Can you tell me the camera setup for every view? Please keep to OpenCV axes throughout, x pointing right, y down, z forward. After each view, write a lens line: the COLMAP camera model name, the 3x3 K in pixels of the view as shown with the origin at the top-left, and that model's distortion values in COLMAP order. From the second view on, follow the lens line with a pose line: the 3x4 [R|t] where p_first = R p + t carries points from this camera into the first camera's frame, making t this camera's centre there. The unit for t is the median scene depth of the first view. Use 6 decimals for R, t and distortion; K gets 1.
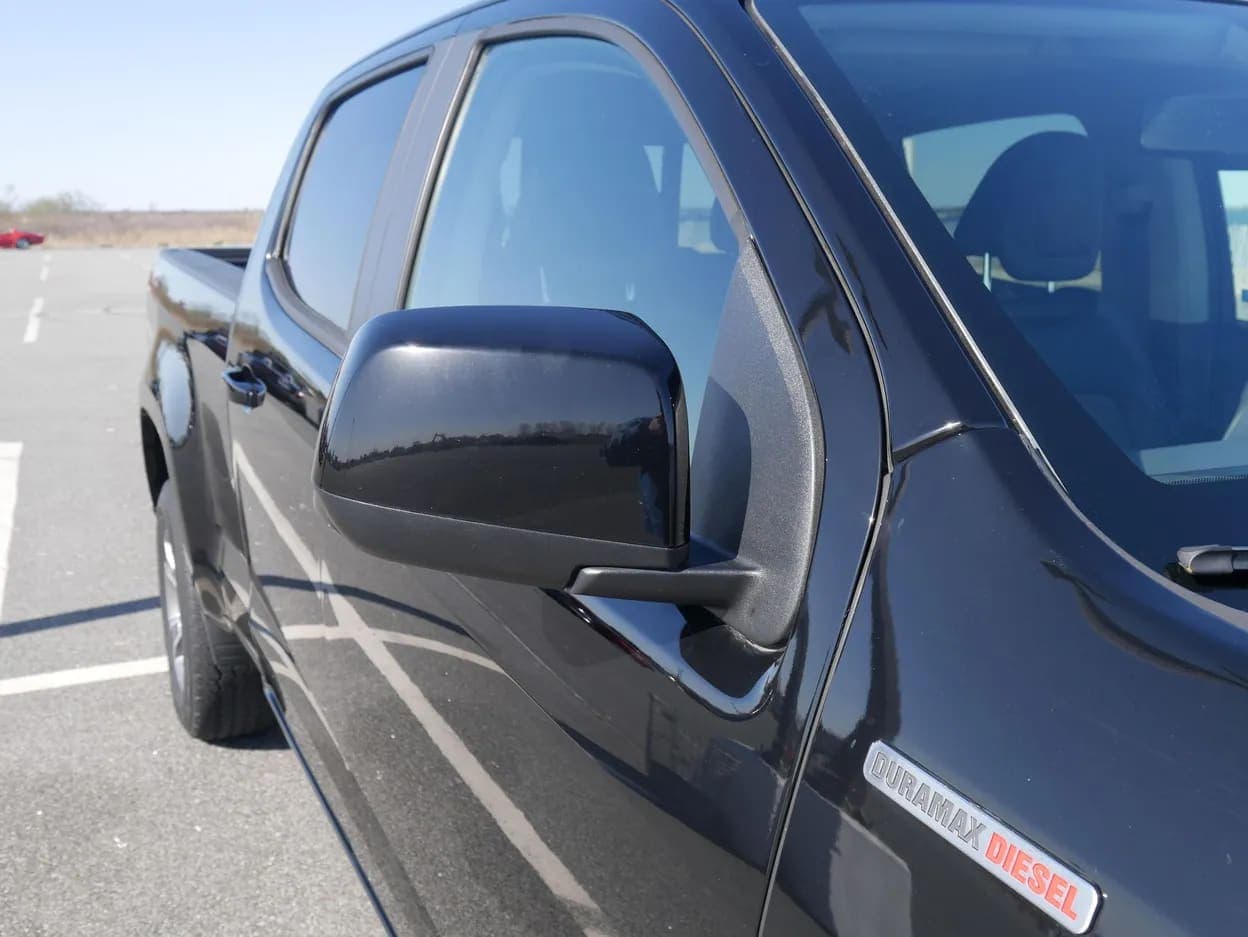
lens RADIAL K [[1251.8, 0, 624.0], [0, 1251.8, 468.5], [0, 0, 1]] dist [0.001938, 0.007079]
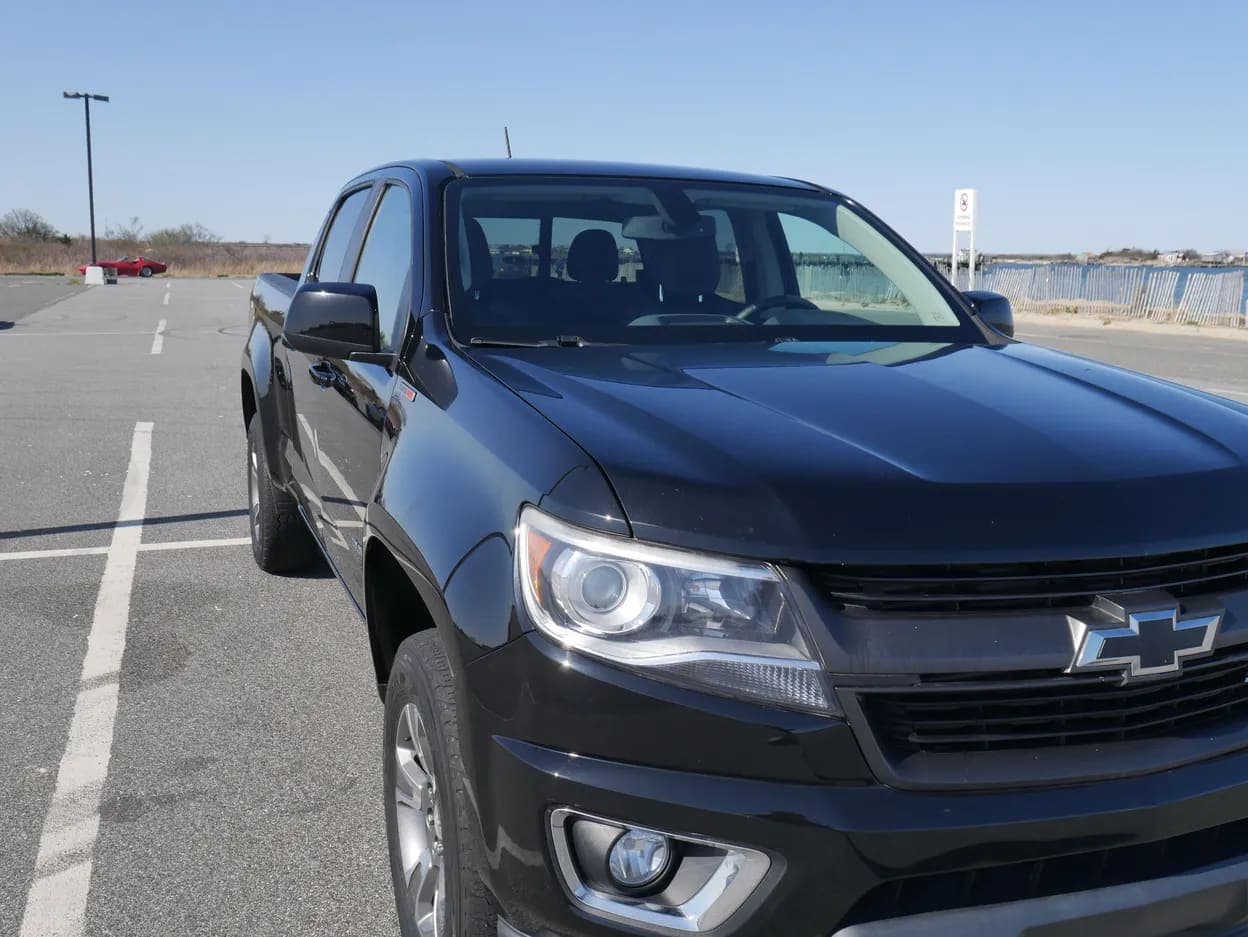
lens RADIAL K [[1259.6, 0, 624.0], [0, 1259.6, 468.5], [0, 0, 1]] dist [0.015481, 0.017823]
pose [[0.996485, 0.032095, -0.077374, 0.245084], [-0.034570, 0.998925, -0.030873, 0.116135], [0.076300, 0.033440, 0.996524, -0.602188]]
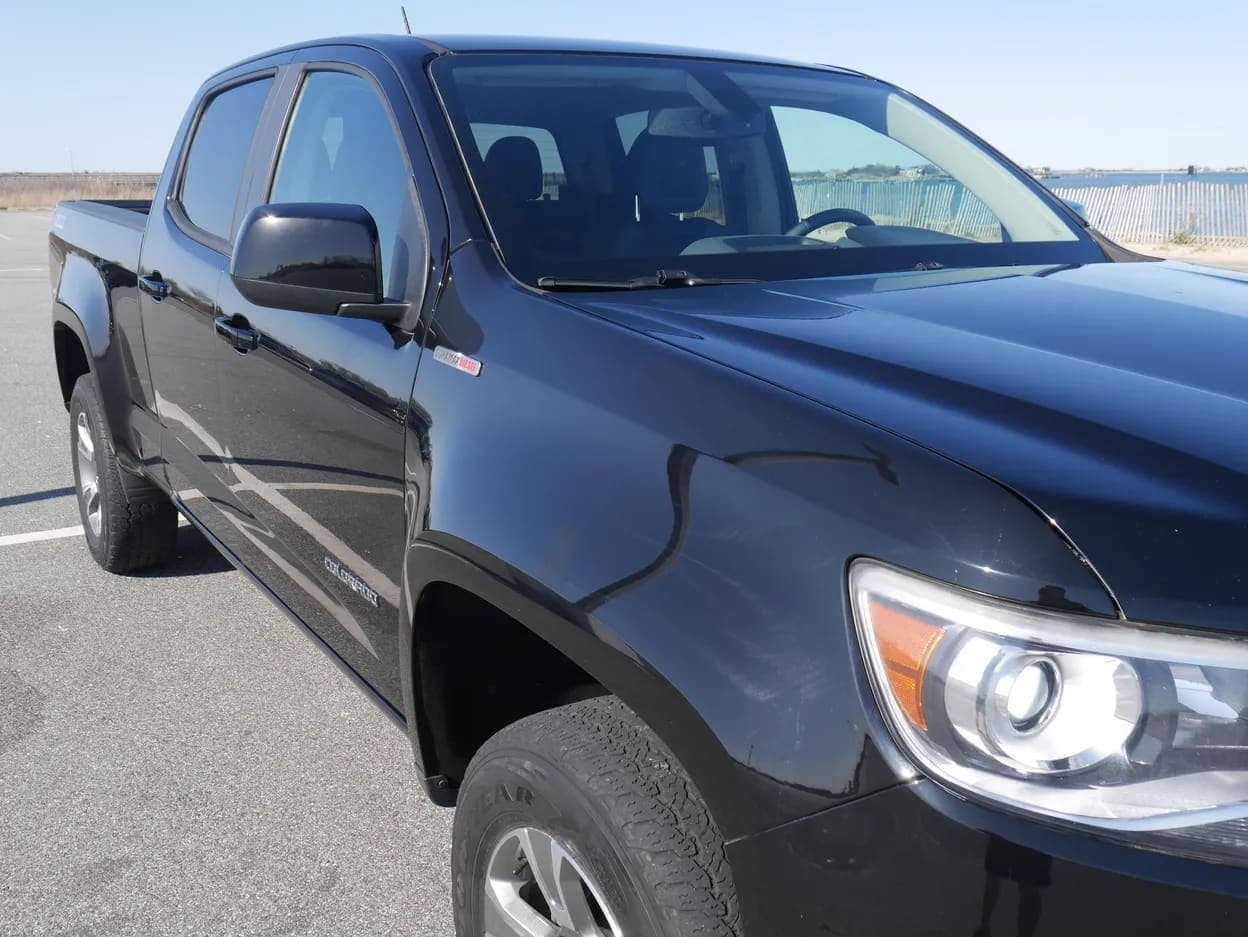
lens RADIAL K [[1259.6, 0, 624.0], [0, 1259.6, 468.5], [0, 0, 1]] dist [0.015481, 0.017823]
pose [[0.994424, -0.022981, 0.102924, 0.061795], [0.020316, 0.999433, 0.026868, 0.081952], [-0.103483, -0.024627, 0.994326, -0.373960]]
